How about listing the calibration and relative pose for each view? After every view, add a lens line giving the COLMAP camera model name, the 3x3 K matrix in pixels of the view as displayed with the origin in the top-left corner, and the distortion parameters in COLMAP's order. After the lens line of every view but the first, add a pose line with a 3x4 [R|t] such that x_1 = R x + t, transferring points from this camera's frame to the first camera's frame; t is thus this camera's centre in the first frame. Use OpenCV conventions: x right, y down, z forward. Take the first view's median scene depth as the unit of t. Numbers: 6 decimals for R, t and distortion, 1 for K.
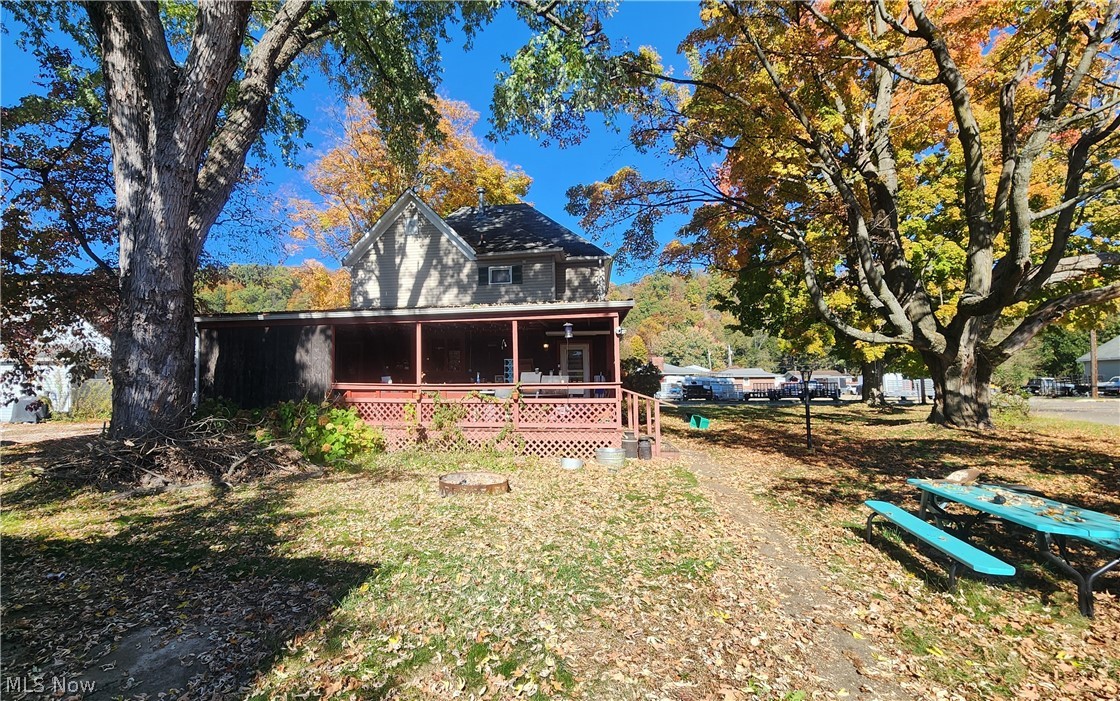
lens RADIAL K [[668.2, 0, 559.5], [0, 668.2, 337.6], [0, 0, 1]] dist [0.003653, -0.000359]
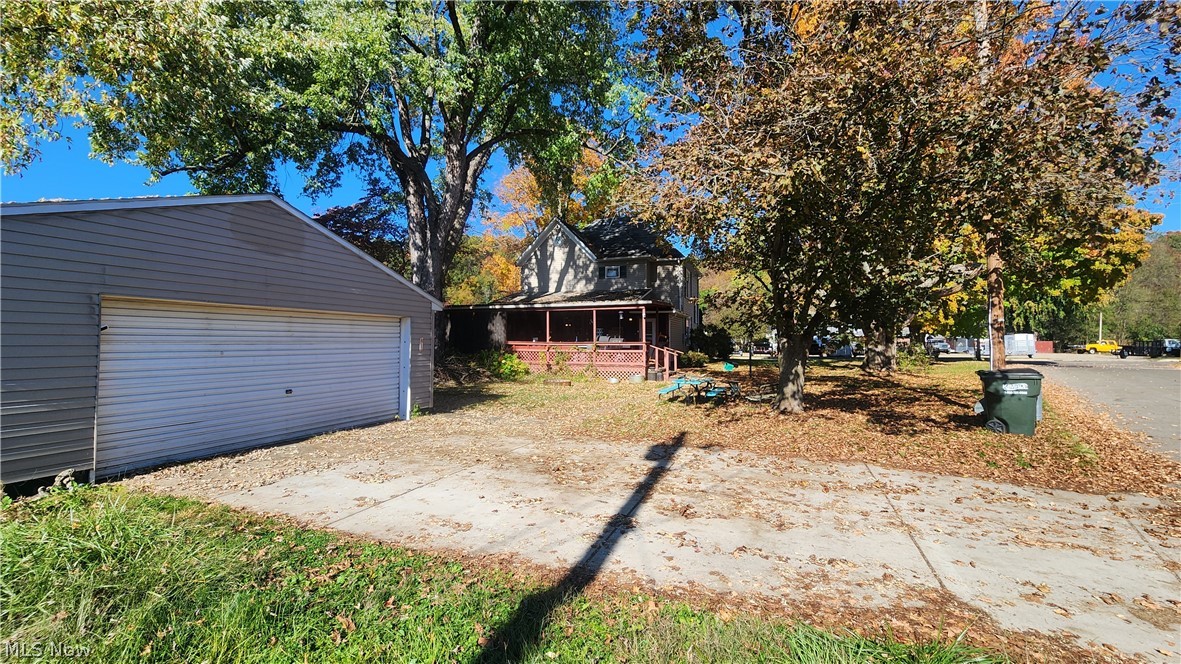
lens RADIAL K [[481.3, 0, 590.5], [0, 481.3, 332.0], [0, 0, 1]] dist [-0.001138, -0.000306]
pose [[0.986262, 0.004638, -0.165121, 0.140105], [0.003637, 0.998754, 0.049778, -0.028282], [0.165146, -0.049695, 0.985016, -0.353760]]
